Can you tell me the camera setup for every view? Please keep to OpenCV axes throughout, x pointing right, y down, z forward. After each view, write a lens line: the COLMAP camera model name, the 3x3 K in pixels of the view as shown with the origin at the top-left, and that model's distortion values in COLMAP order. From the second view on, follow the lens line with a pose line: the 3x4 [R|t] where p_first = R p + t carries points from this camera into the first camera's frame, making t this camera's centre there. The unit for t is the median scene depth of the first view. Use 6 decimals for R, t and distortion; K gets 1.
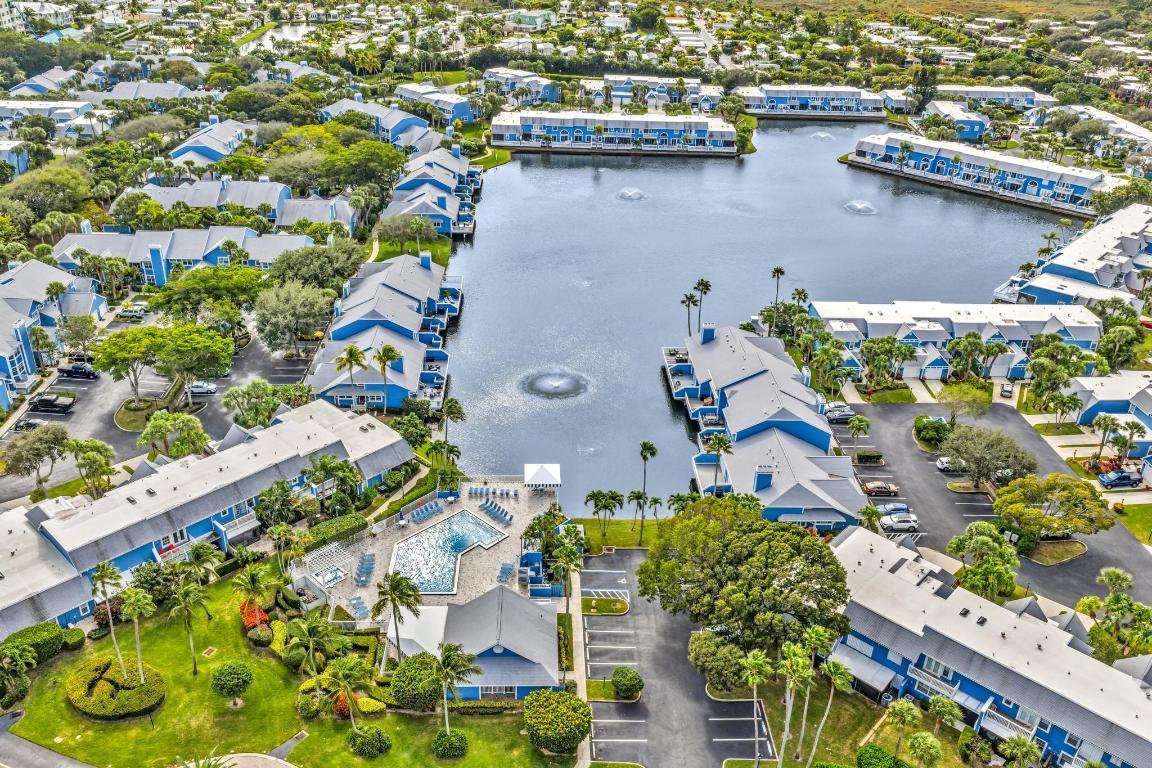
lens RADIAL K [[934.6, 0, 576.0], [0, 934.6, 384.0], [0, 0, 1]] dist [0.001082, -0.000052]
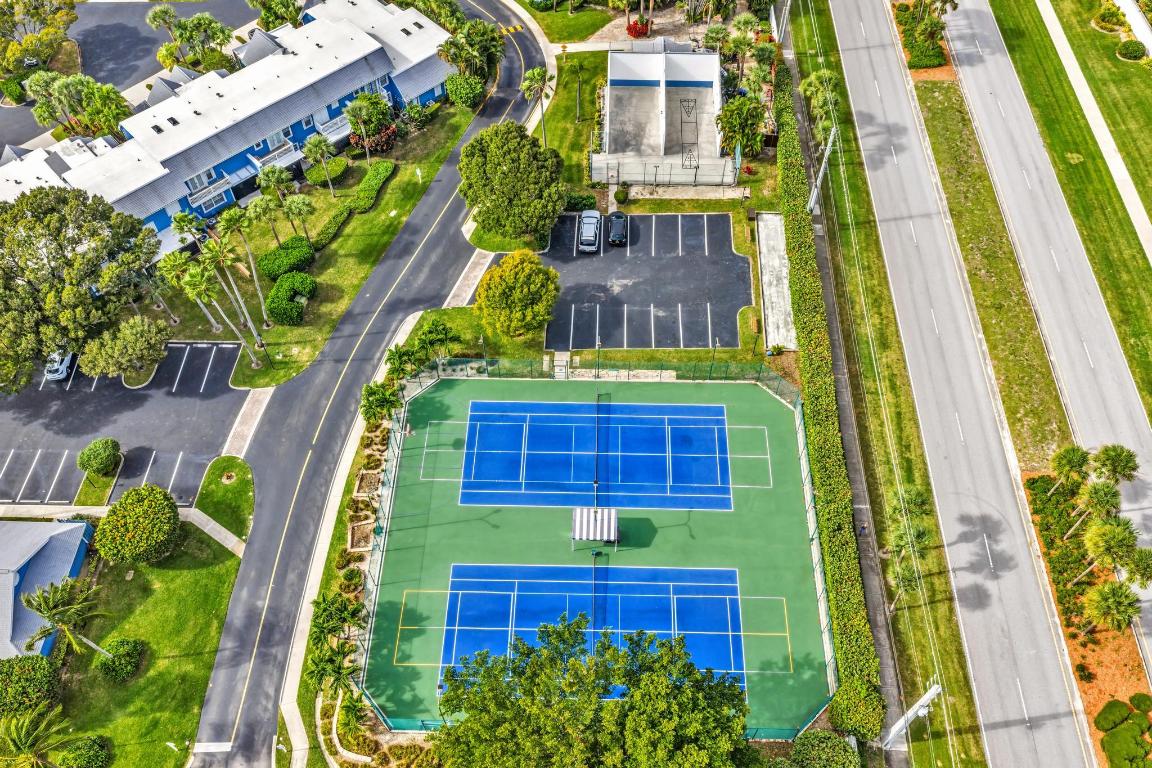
lens RADIAL K [[934.6, 0, 576.0], [0, 934.6, 384.0], [0, 0, 1]] dist [0.001082, -0.000052]
pose [[0.062264, -0.832268, 0.550866, -0.339988], [0.470253, 0.511296, 0.719332, -0.126582], [-0.880332, 0.214258, 0.423212, 0.250913]]
